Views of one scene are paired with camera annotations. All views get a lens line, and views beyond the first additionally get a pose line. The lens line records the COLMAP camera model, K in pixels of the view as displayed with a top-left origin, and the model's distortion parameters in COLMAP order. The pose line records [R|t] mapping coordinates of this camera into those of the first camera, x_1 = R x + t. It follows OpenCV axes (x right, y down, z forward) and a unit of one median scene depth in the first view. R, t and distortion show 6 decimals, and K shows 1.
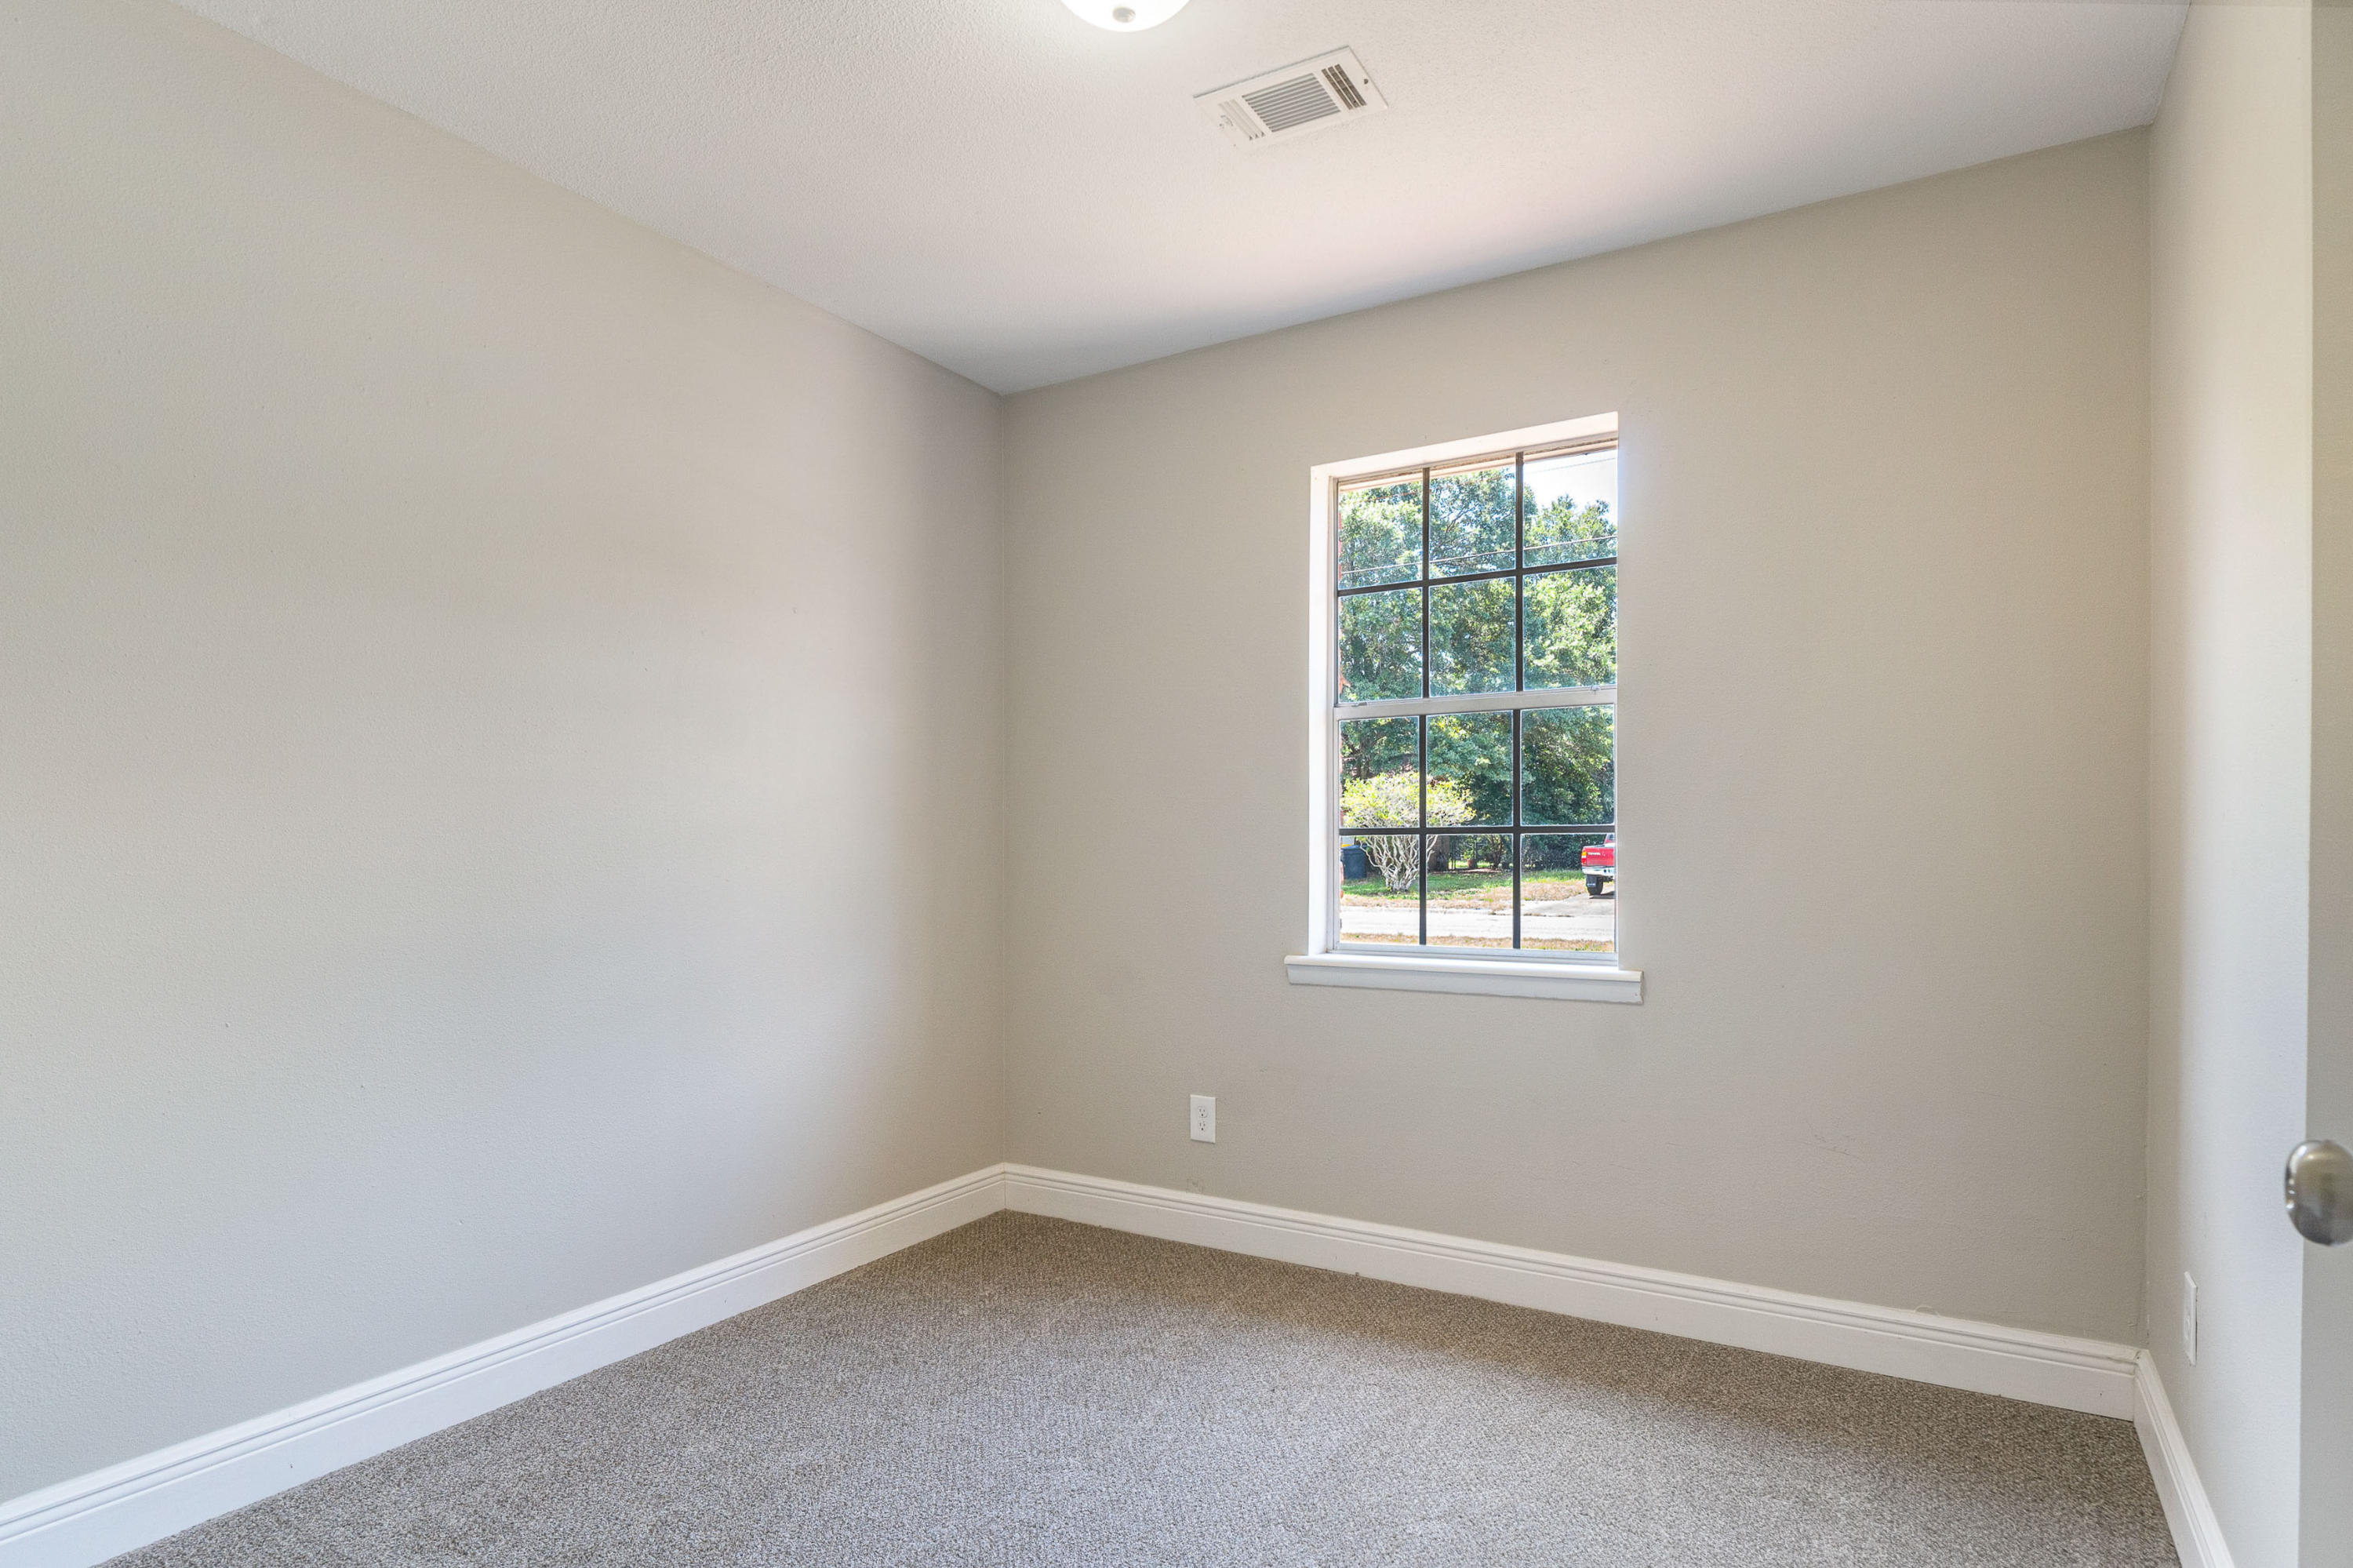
lens RADIAL K [[1248.4, 0, 1176.1], [0, 1248.4, 810.3], [0, 0, 1]] dist [-0.002744, -0.001815]
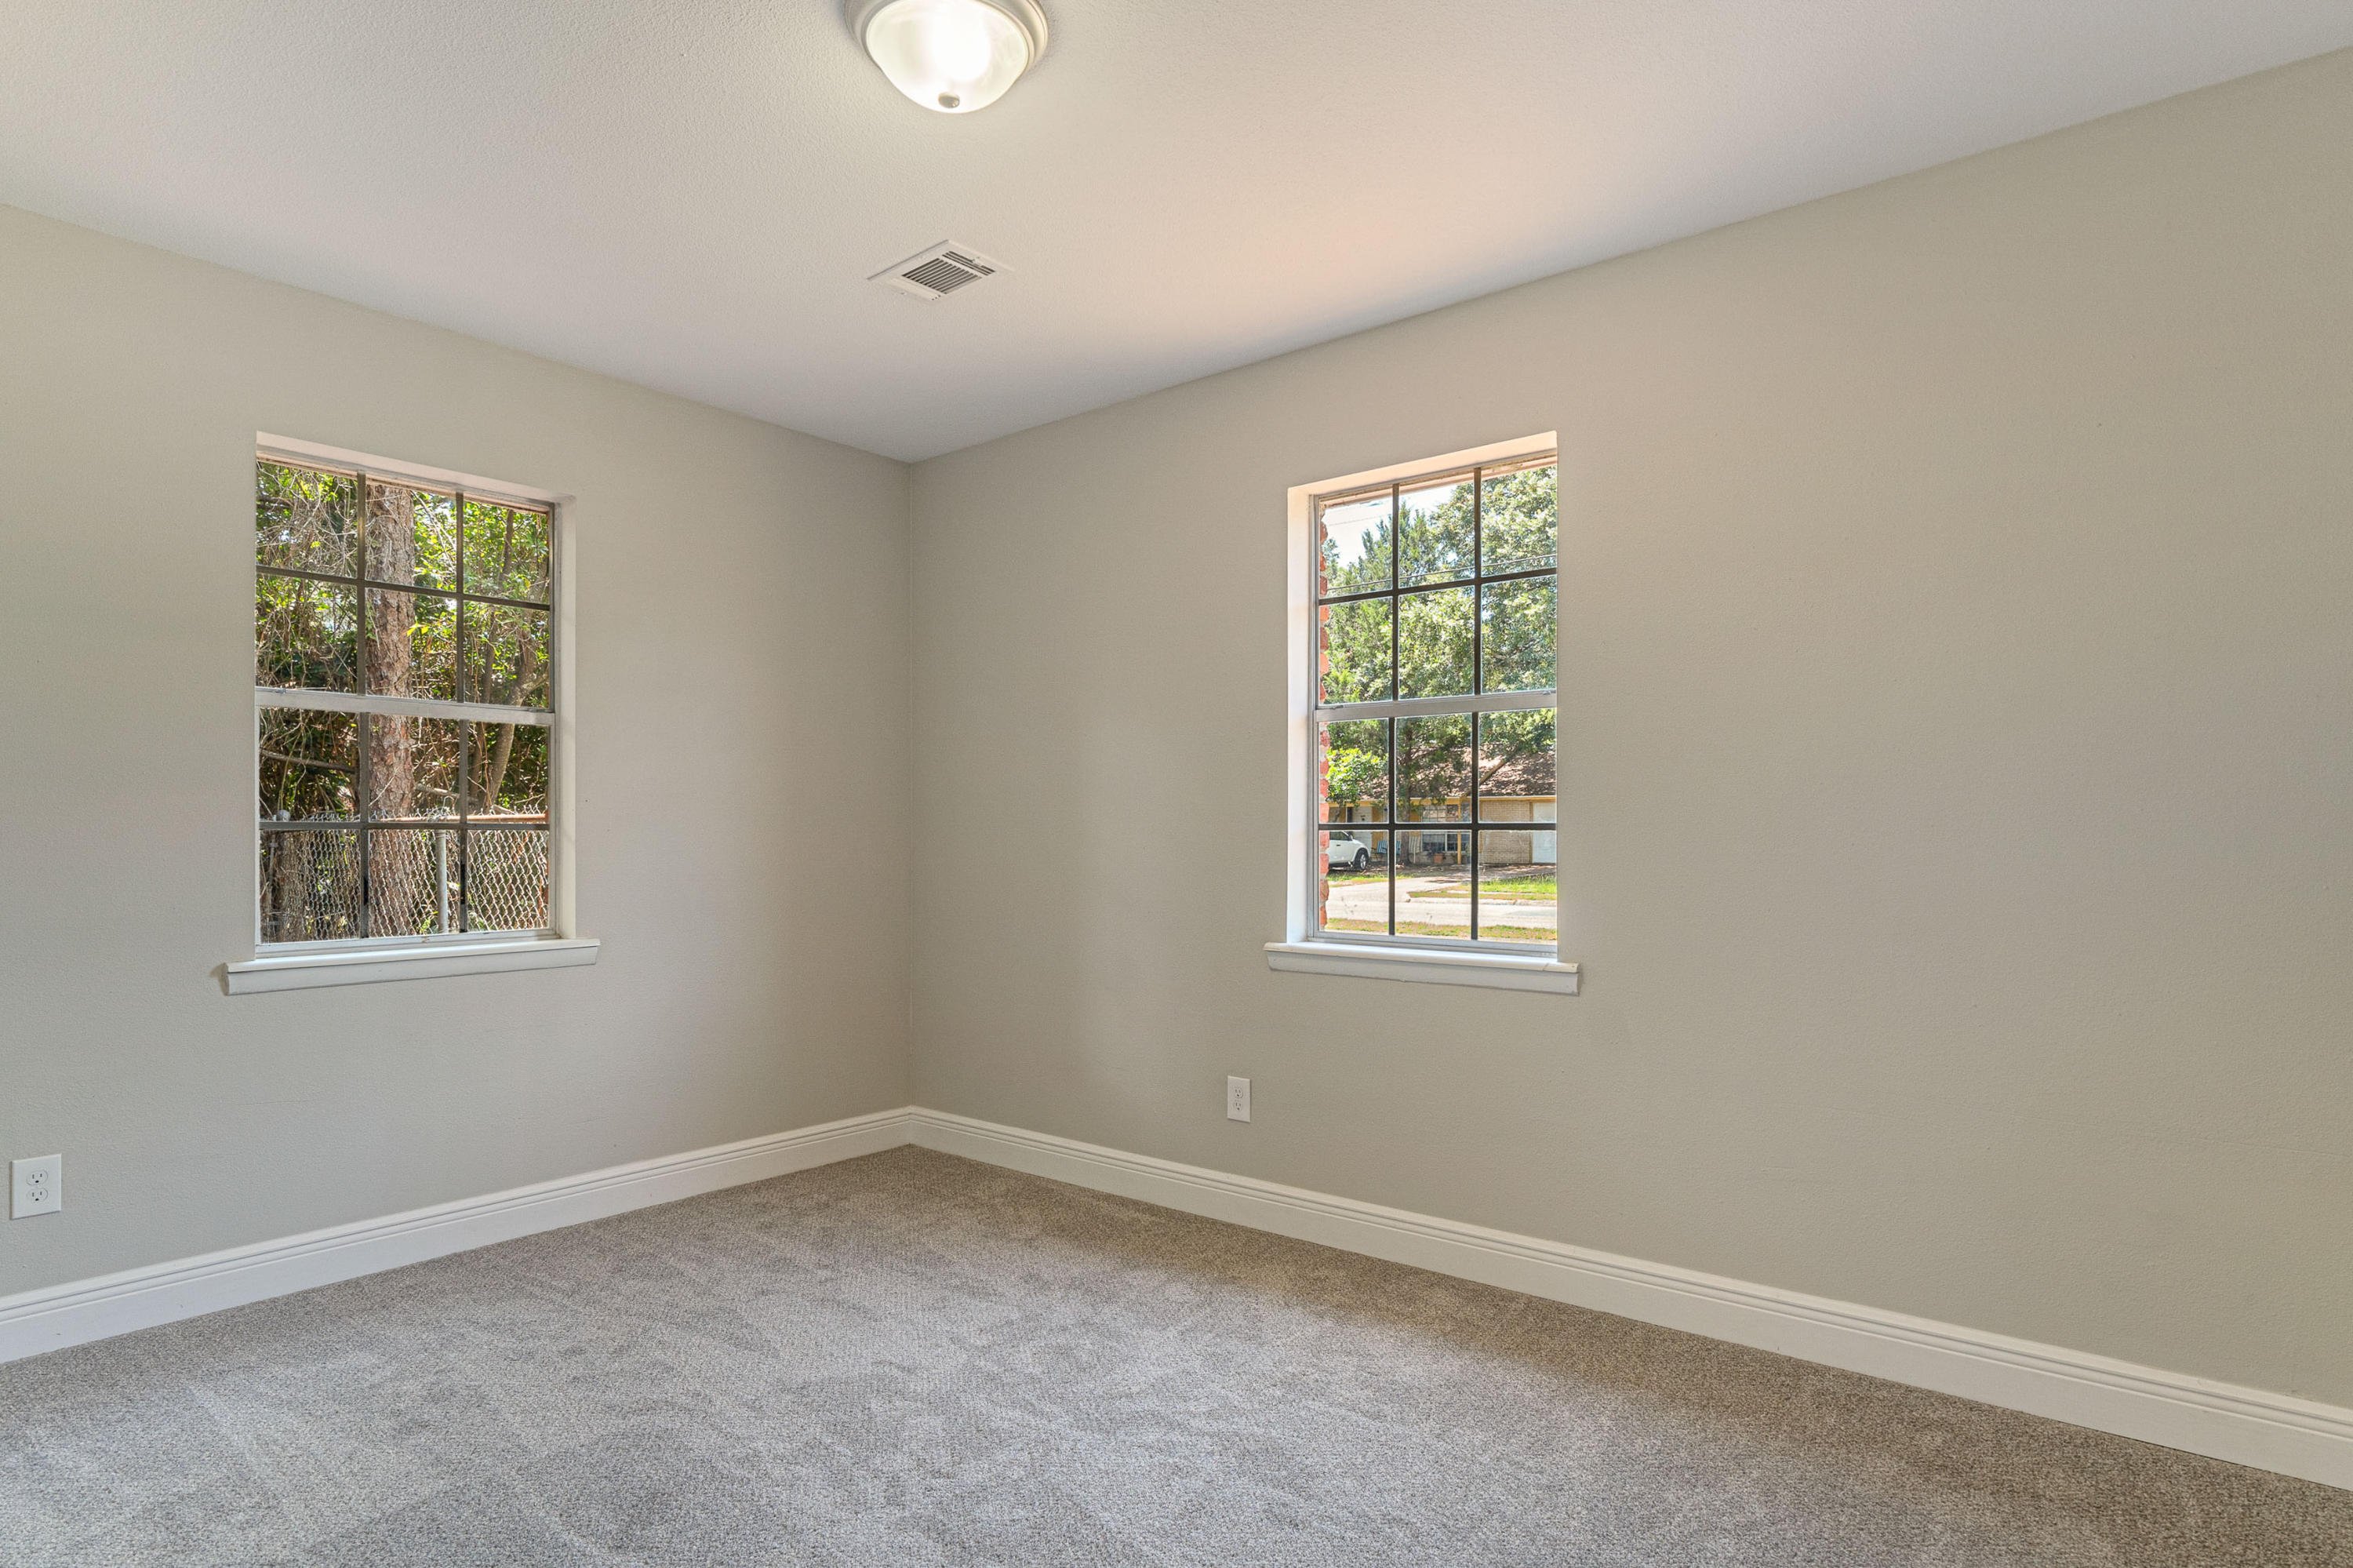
lens RADIAL K [[1293.9, 0, 1176.5], [0, 1293.9, 784.0], [0, 0, 1]] dist [-0.000992, -0.000175]
pose [[0.986796, 0.000024, -0.161967, 0.201809], [-0.002029, 0.999923, -0.012210, -0.005972], [0.161955, 0.012378, 0.986721, -0.115080]]
